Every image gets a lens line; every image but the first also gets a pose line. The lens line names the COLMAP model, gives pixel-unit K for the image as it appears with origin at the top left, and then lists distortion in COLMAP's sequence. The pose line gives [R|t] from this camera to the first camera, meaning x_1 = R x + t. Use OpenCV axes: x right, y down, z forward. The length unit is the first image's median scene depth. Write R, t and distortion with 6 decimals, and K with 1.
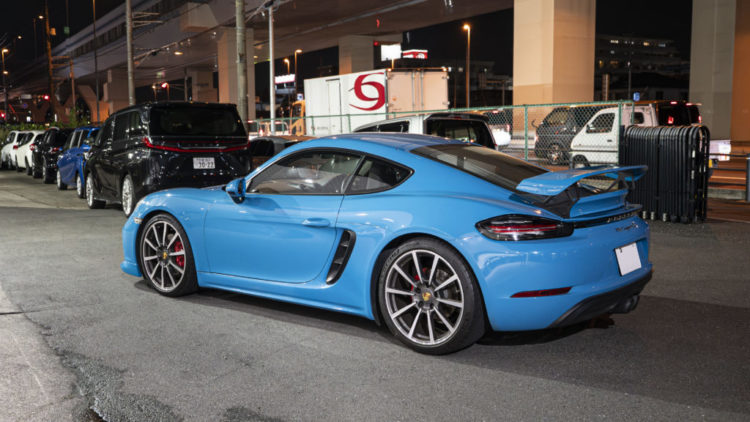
lens RADIAL K [[760.1, 0, 373.2], [0, 760.1, 209.1], [0, 0, 1]] dist [0.009753, 0.009955]
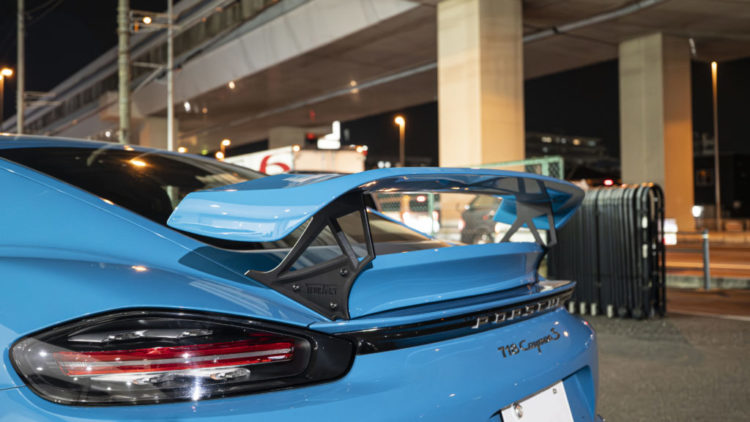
lens RADIAL K [[760.1, 0, 373.2], [0, 760.1, 209.1], [0, 0, 1]] dist [0.009753, 0.009955]
pose [[0.997079, -0.003188, 0.076310, 0.106055], [0.012815, 0.991948, -0.125999, 0.002844], [-0.075294, 0.126609, 0.989091, 0.296438]]
